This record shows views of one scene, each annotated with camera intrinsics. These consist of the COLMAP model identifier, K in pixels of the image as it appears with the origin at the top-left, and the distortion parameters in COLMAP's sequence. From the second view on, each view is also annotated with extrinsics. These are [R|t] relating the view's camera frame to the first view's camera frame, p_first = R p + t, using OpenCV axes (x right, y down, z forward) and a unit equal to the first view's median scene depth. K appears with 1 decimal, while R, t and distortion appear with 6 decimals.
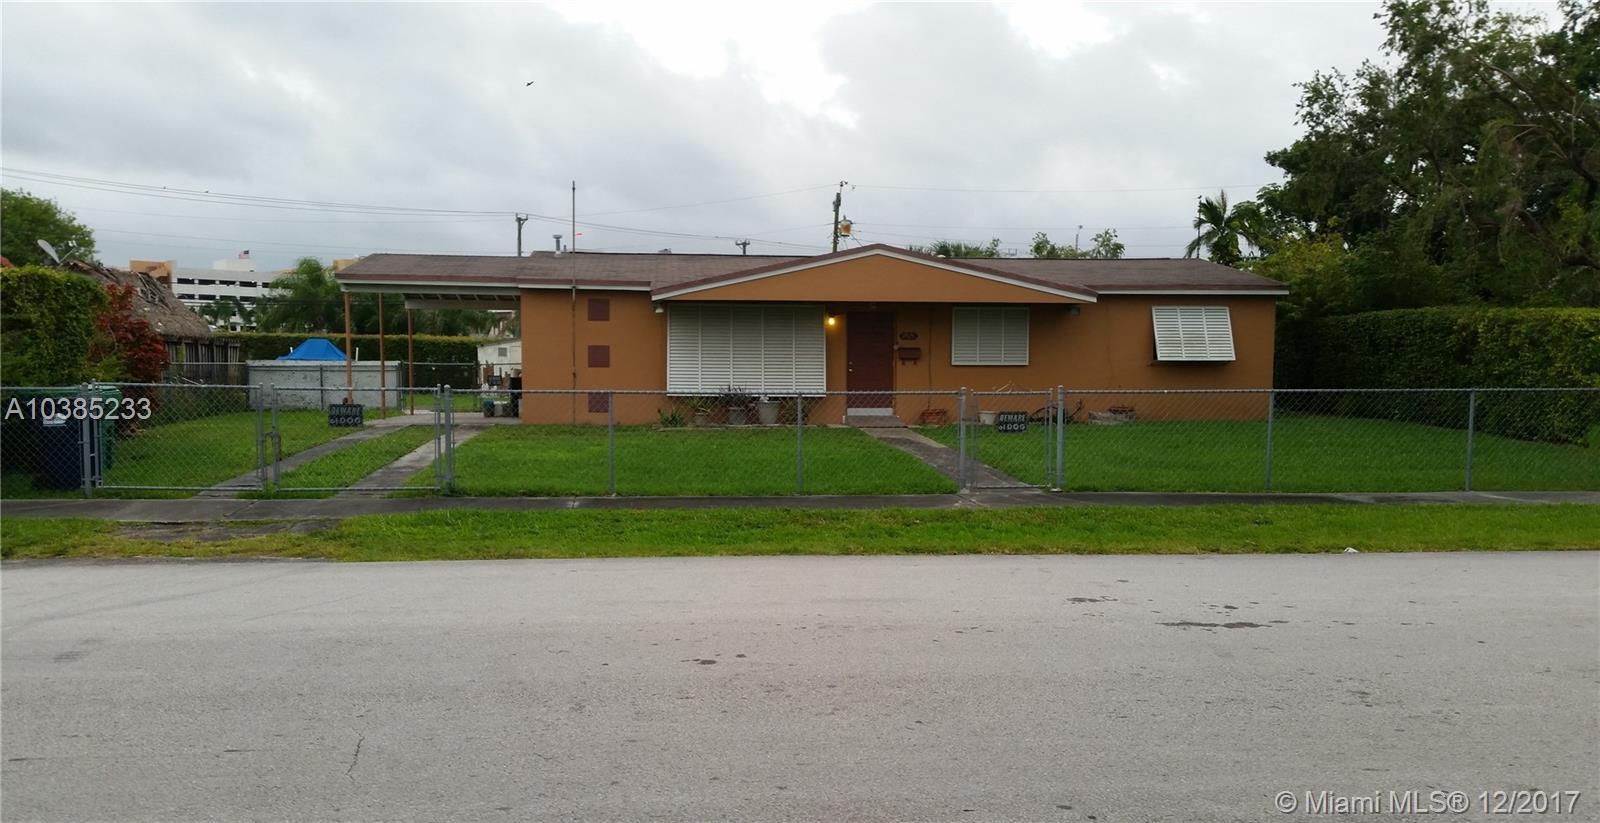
lens RADIAL K [[1357.5, 0, 797.4], [0, 1357.5, 417.1], [0, 0, 1]] dist [0.123437, 0.004692]
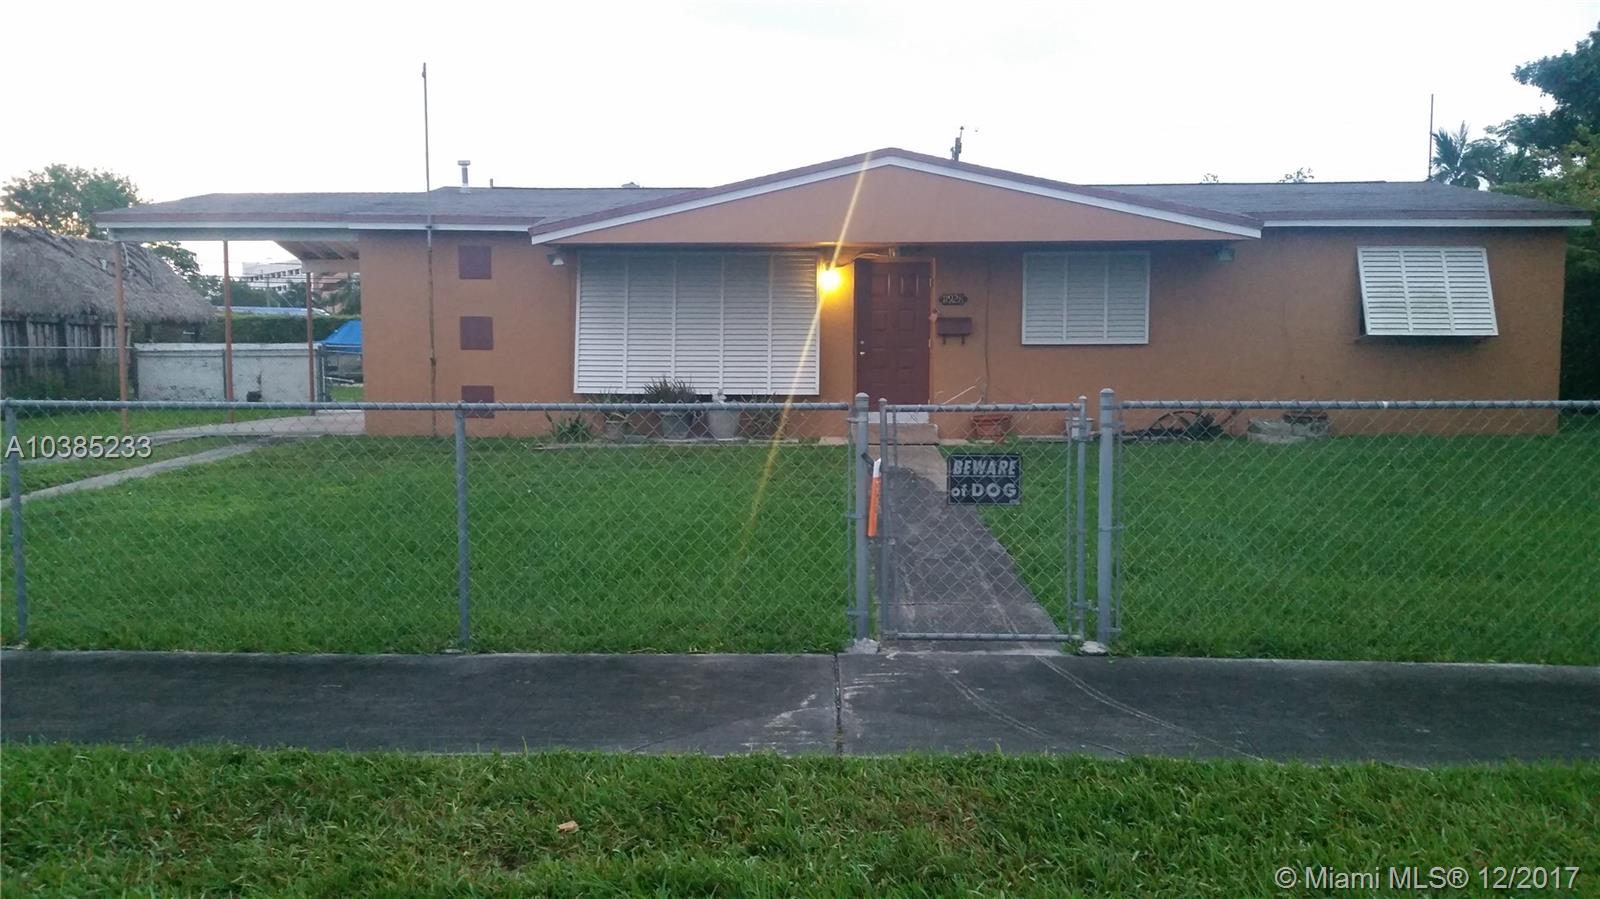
lens RADIAL K [[1294.0, 0, 795.6], [0, 1294.0, 432.4], [0, 0, 1]] dist [0.069311, -0.137426]
pose [[0.987903, 0.006412, -0.154940, 0.105029], [-0.002544, 0.999680, 0.025149, -0.012658], [0.155052, -0.024451, 0.987604, 0.396556]]
